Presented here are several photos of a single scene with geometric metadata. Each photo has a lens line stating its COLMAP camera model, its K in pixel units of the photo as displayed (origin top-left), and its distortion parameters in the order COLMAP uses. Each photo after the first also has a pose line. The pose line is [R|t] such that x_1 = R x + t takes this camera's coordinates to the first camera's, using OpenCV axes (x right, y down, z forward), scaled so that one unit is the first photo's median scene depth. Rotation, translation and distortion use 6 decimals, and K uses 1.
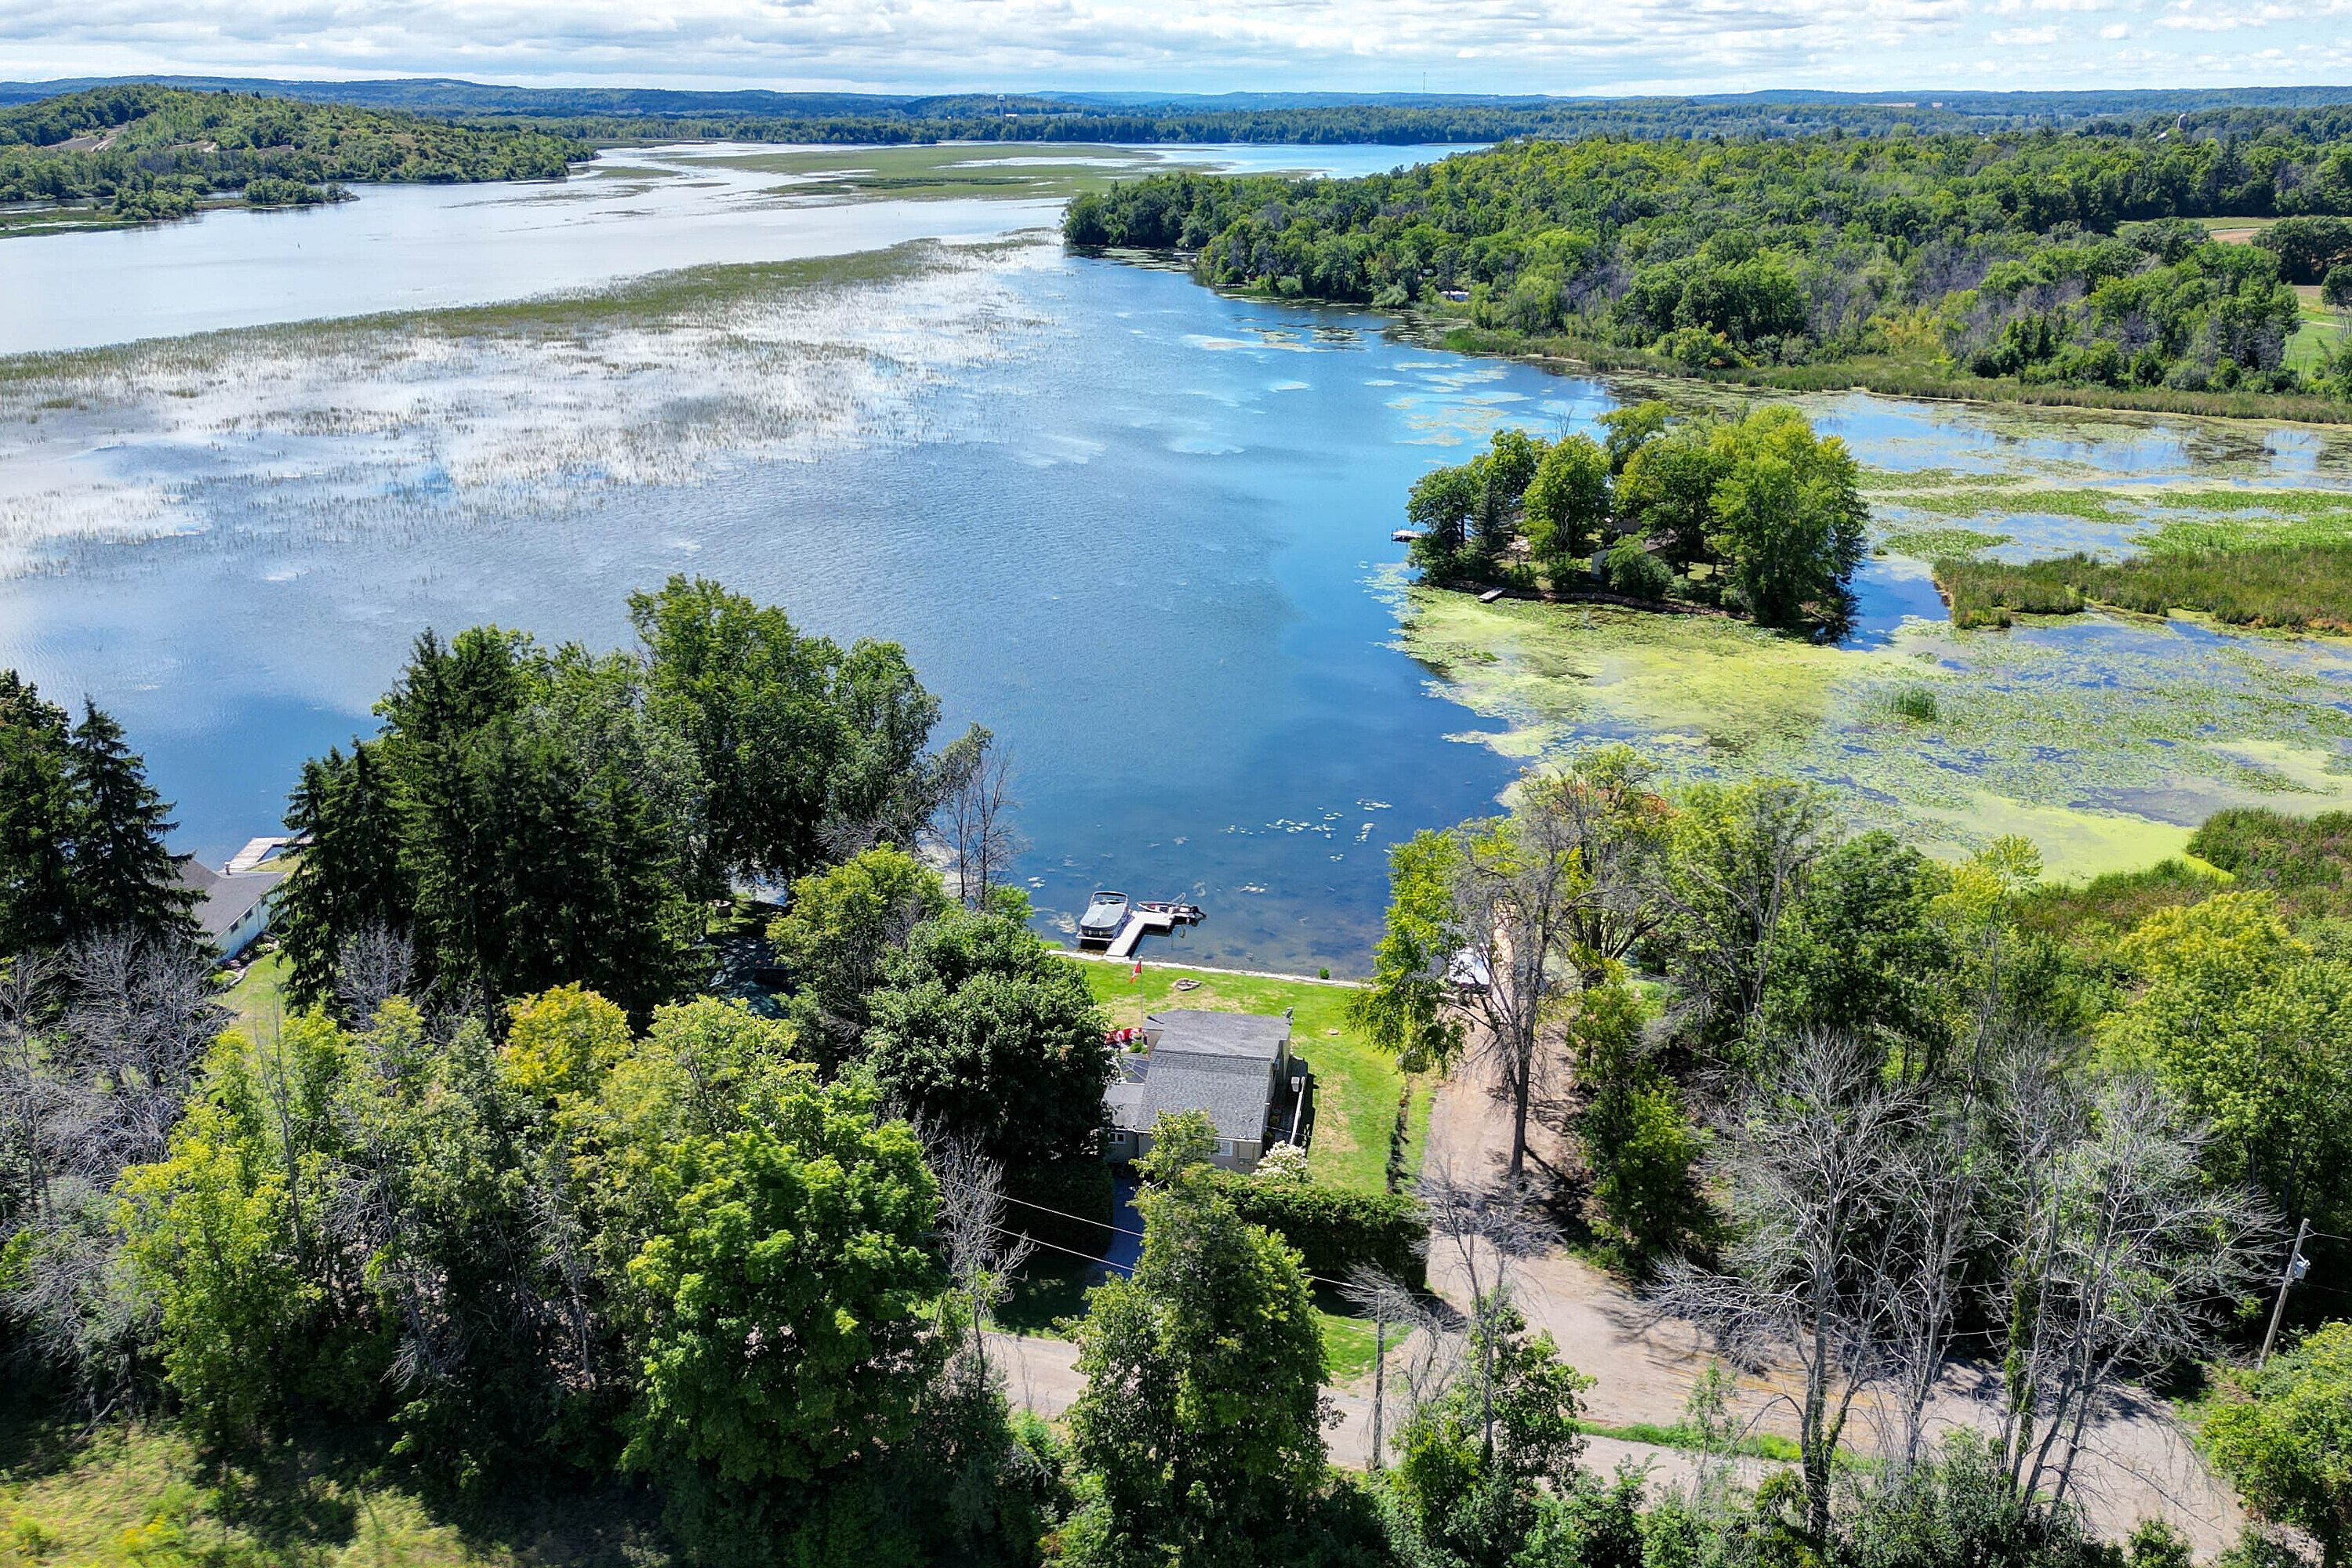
lens RADIAL K [[2128.6, 0, 1176.0], [0, 2128.6, 784.0], [0, 0, 1]] dist [0.000230, -0.001488]
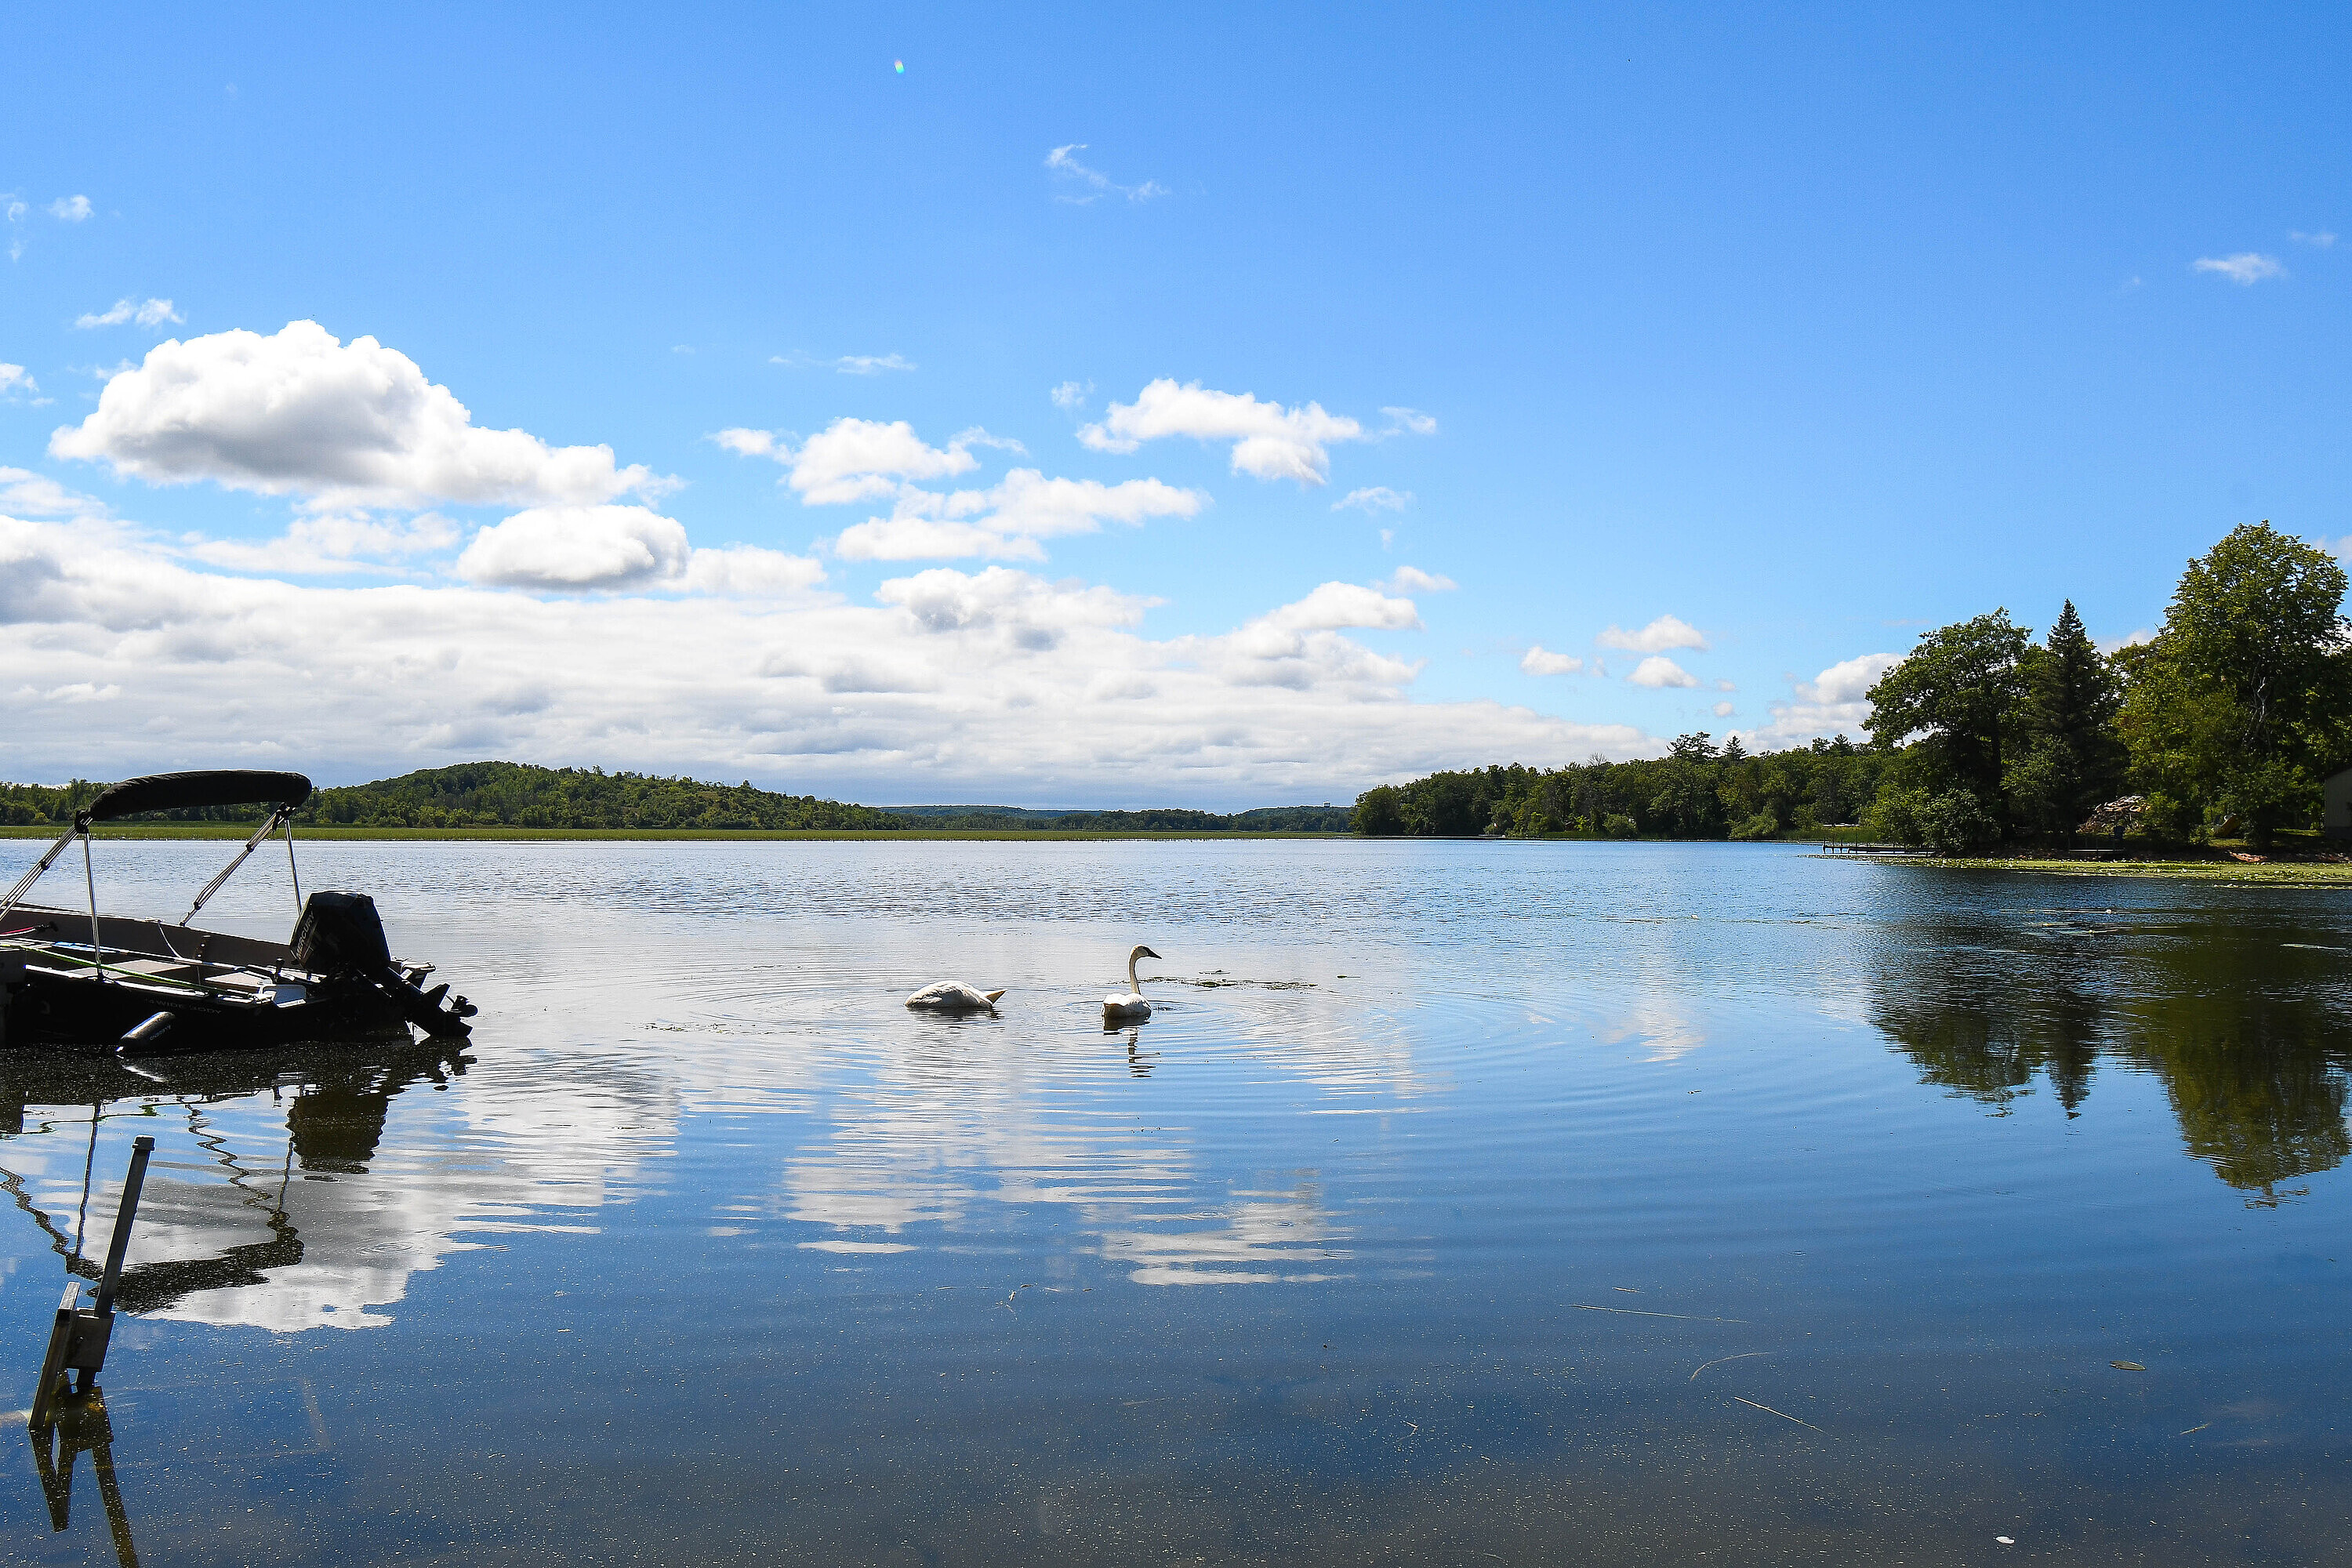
lens RADIAL K [[2021.9, 0, 1162.5], [0, 2021.9, 785.5], [0, 0, 1]] dist [-0.007848, 0.003348]
pose [[0.985362, -0.005702, -0.170377, 0.011188], [-0.055365, 0.934558, -0.351478, 0.020575], [0.161231, 0.355766, 0.920562, 0.224513]]
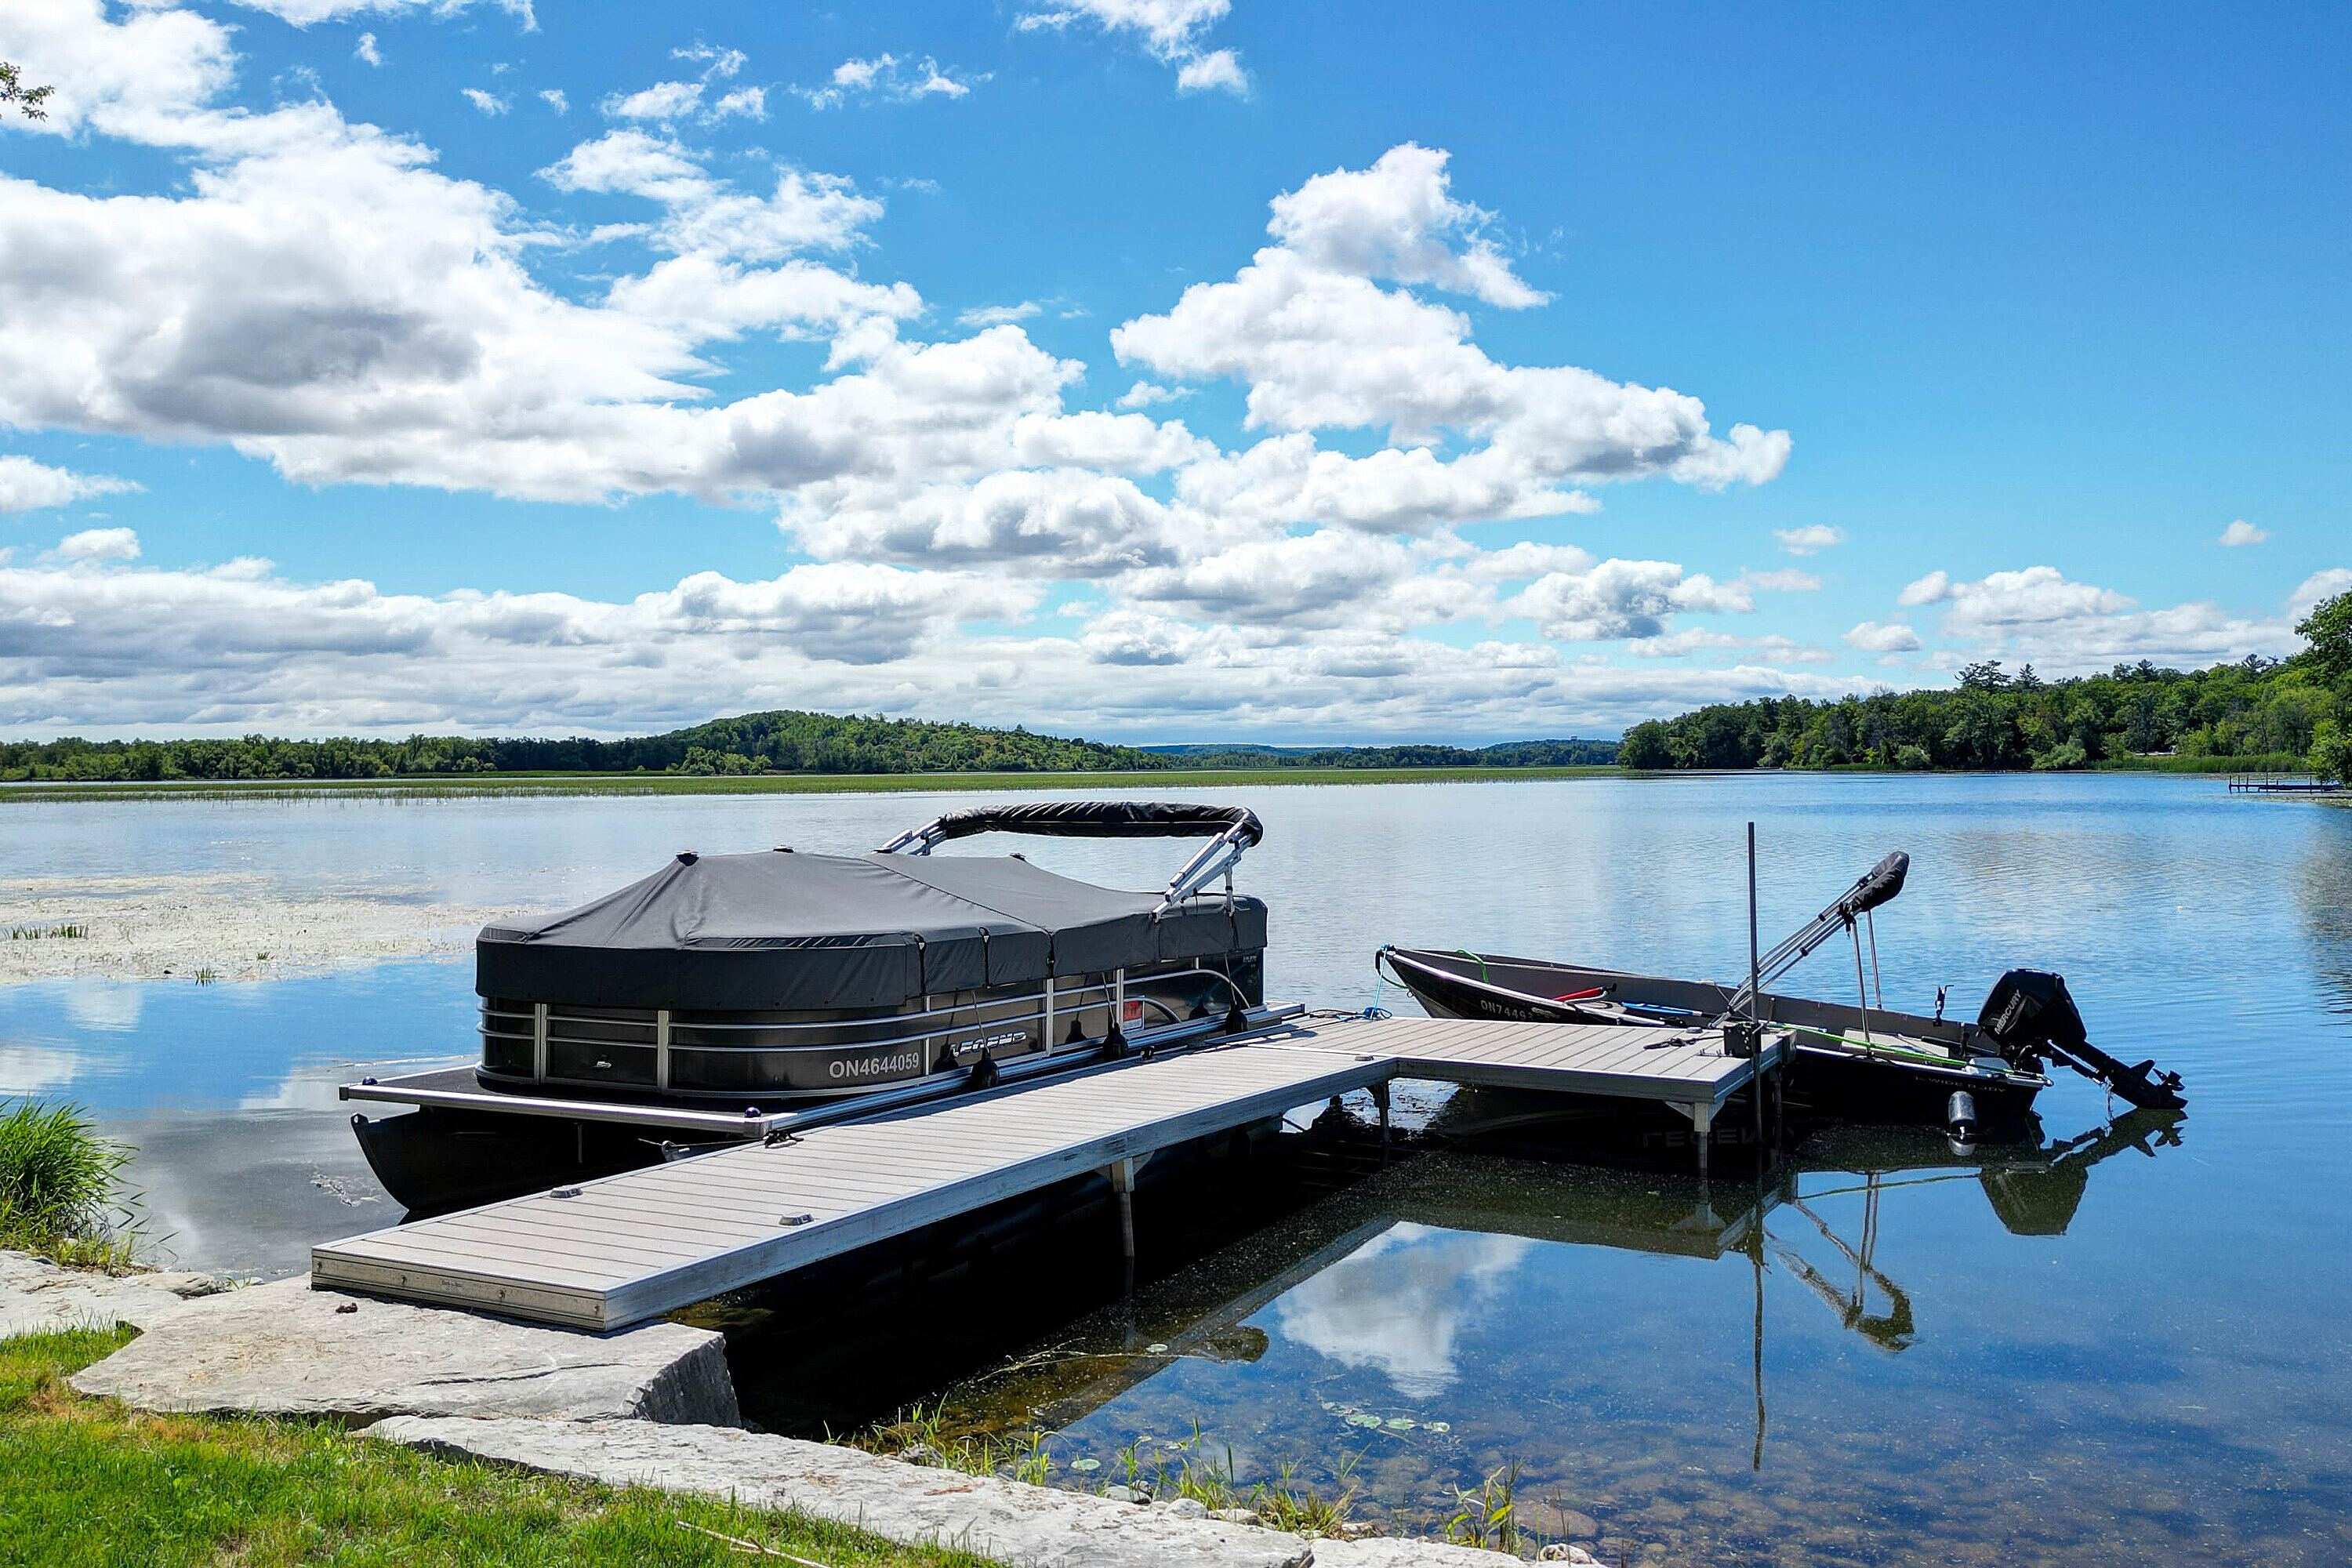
lens RADIAL K [[1946.8, 0, 1165.7], [0, 1946.8, 768.7], [0, 0, 1]] dist [0.134899, -0.230608]
pose [[0.957902, -0.014896, -0.286708, -0.001072], [-0.081472, 0.943494, -0.321218, 0.020459], [0.275292, 0.331054, 0.902562, 0.220475]]
